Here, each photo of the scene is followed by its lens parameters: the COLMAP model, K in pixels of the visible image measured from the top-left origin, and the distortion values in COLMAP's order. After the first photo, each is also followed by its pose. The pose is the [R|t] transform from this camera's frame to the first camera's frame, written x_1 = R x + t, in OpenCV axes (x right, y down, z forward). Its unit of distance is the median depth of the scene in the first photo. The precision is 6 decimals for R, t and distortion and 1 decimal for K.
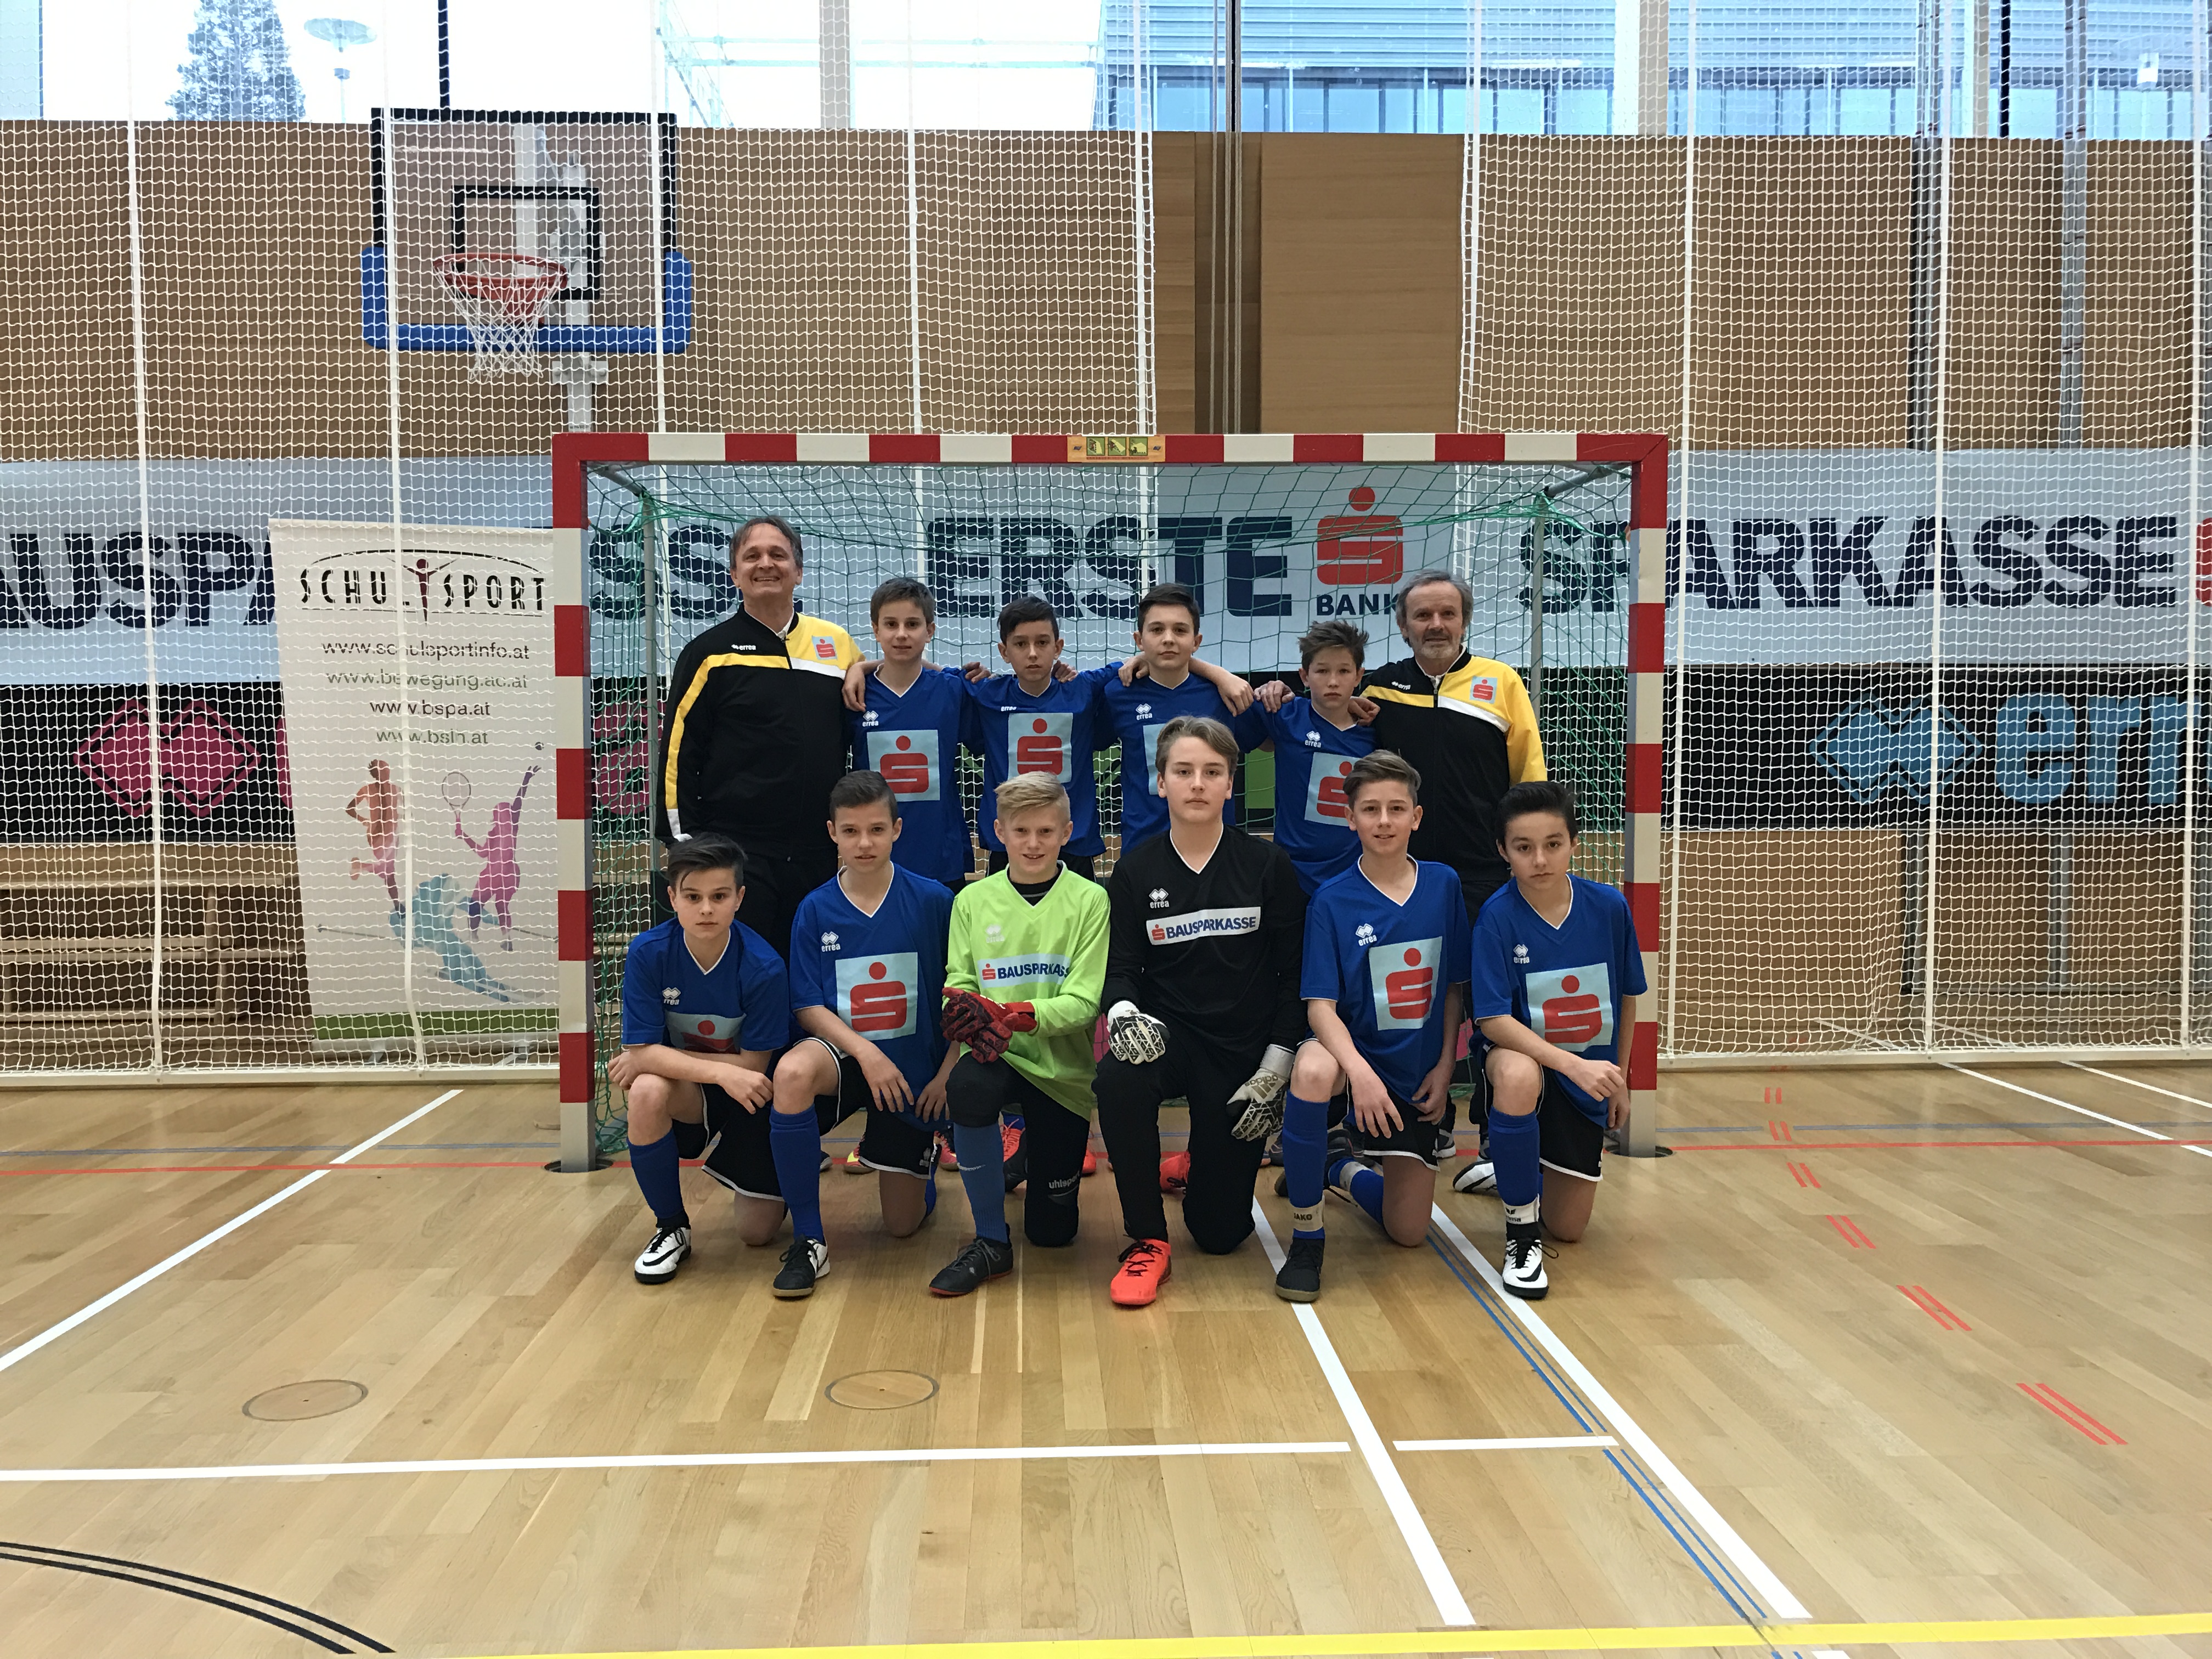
lens RADIAL K [[1783.8, 0, 1092.3], [0, 1783.8, 831.1], [0, 0, 1]] dist [0.004077, 0.012784]
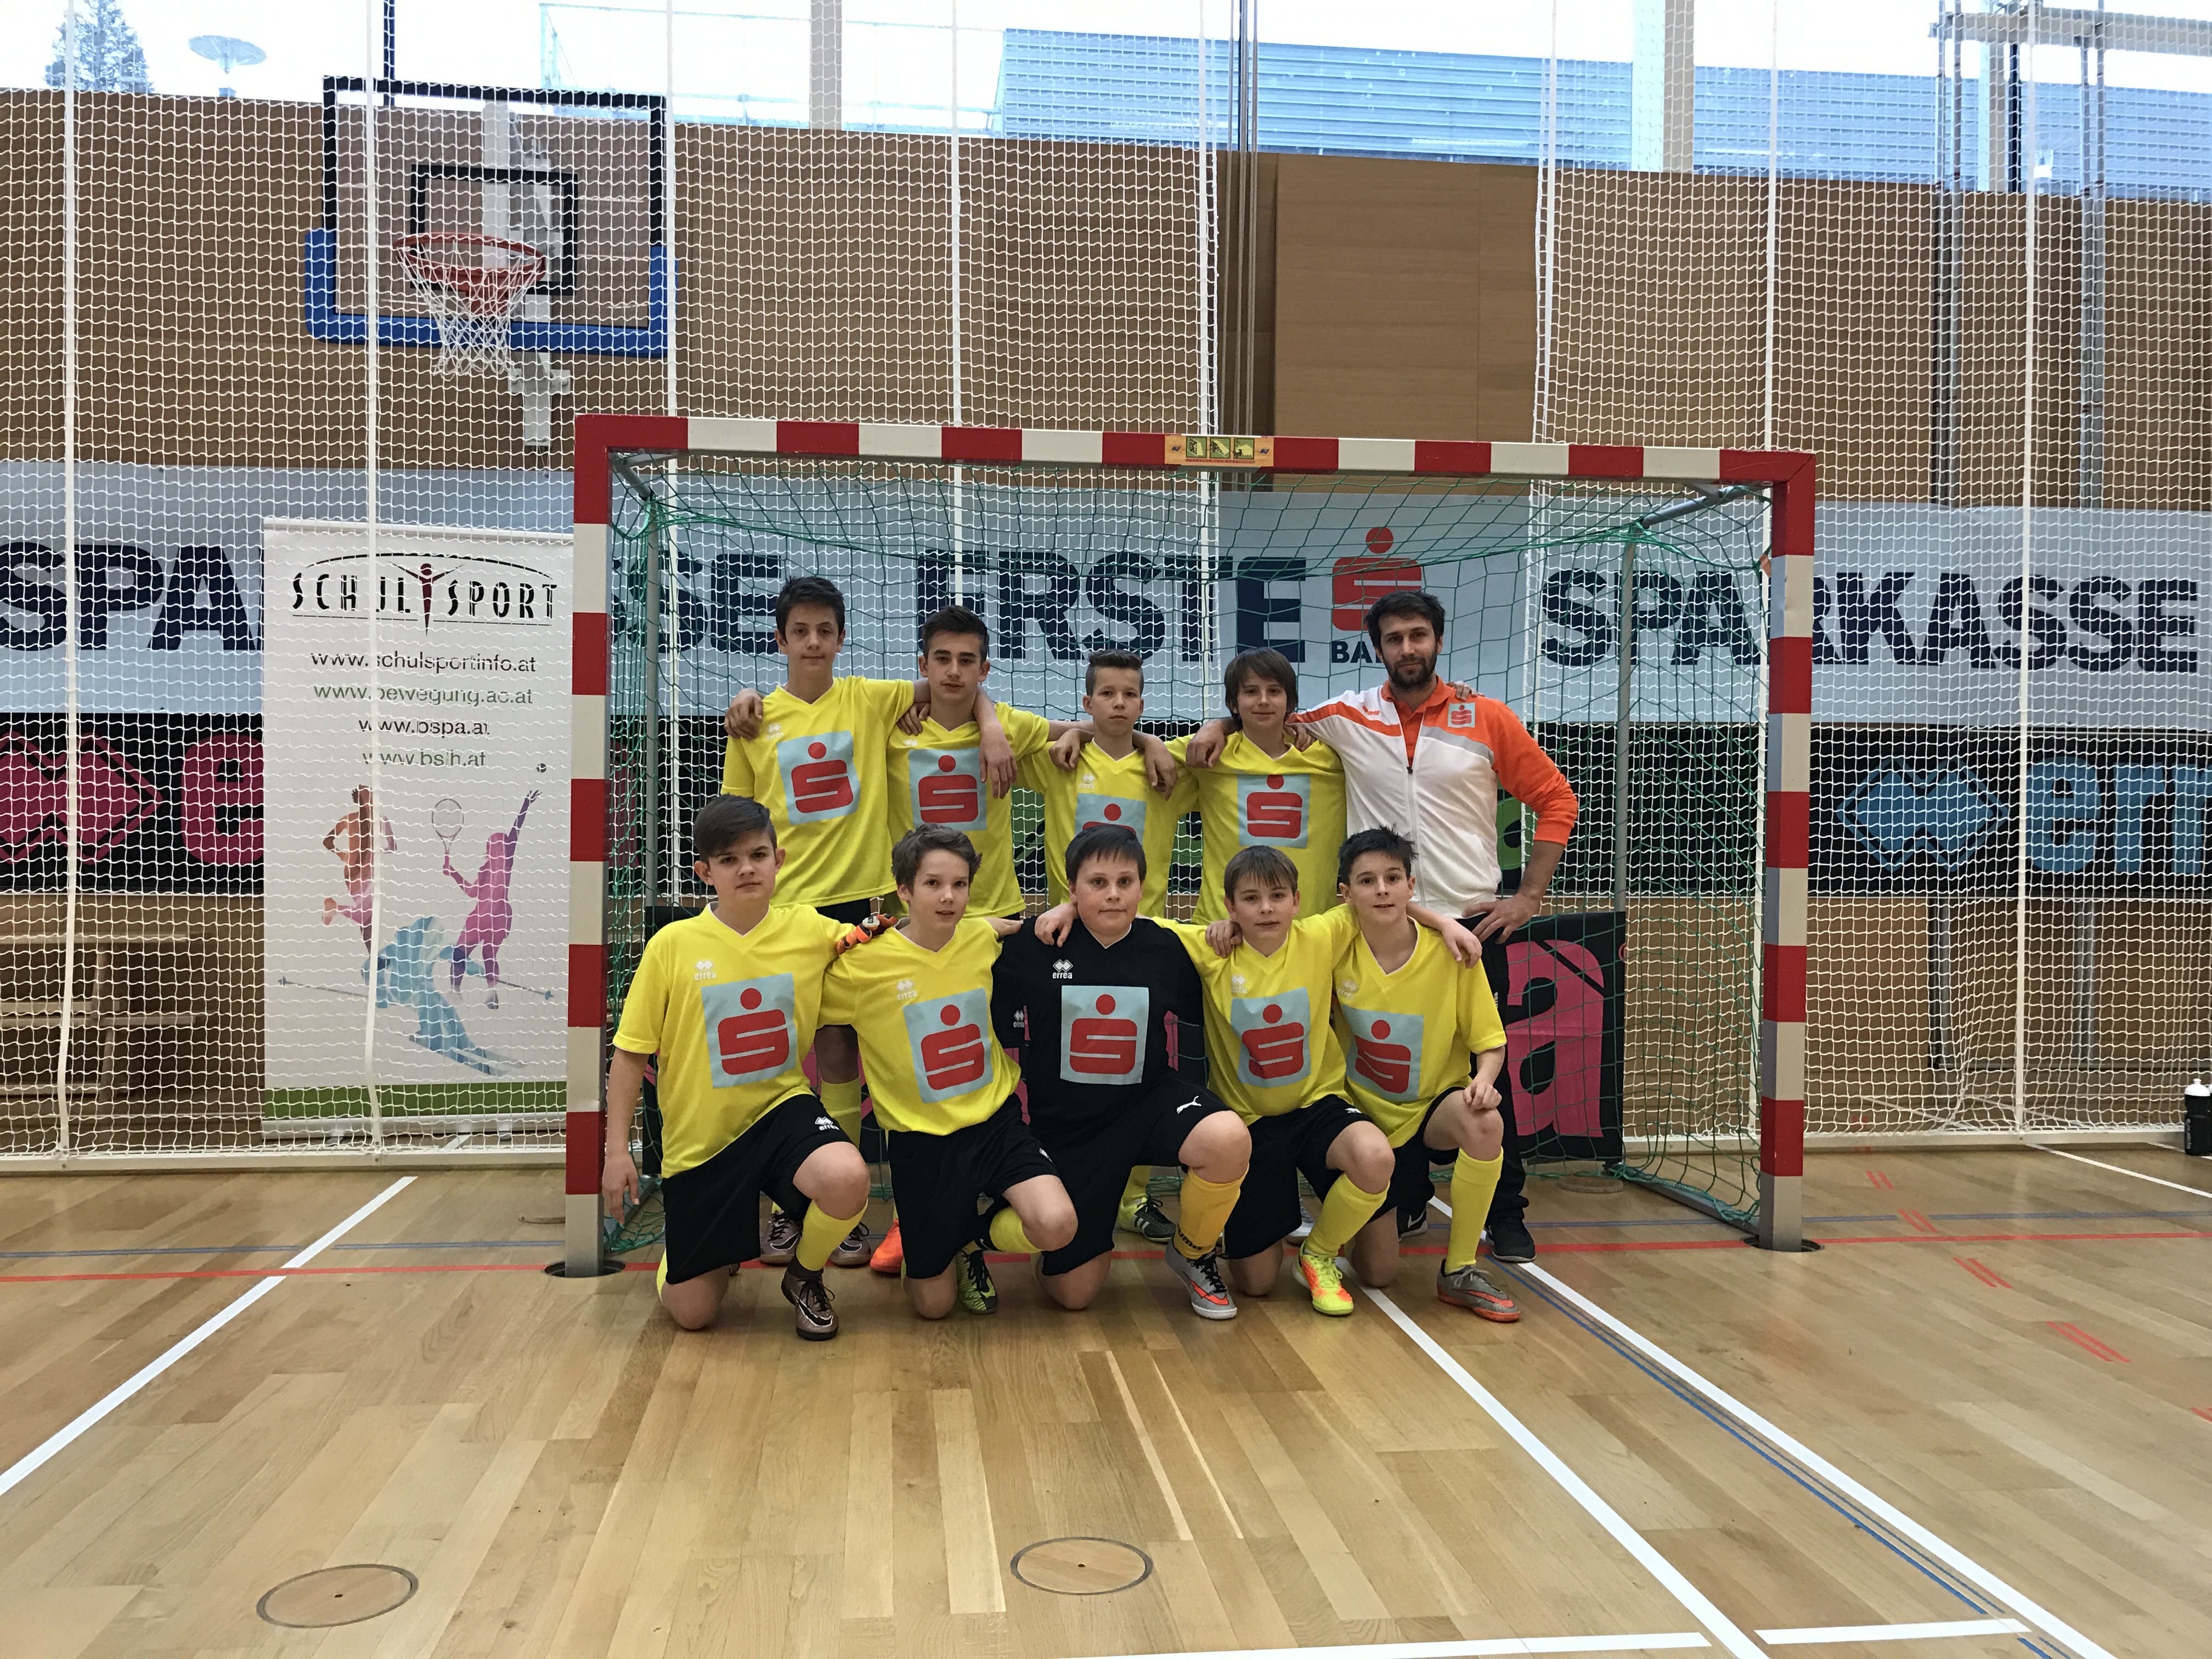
lens RADIAL K [[1783.8, 0, 1084.1], [0, 1783.8, 829.7], [0, 0, 1]] dist [0.004077, 0.012784]
pose [[0.997129, 0.012190, 0.074740, -0.108677], [-0.009084, 0.999087, -0.041755, 0.010738], [-0.075181, 0.040956, 0.996328, 0.115944]]
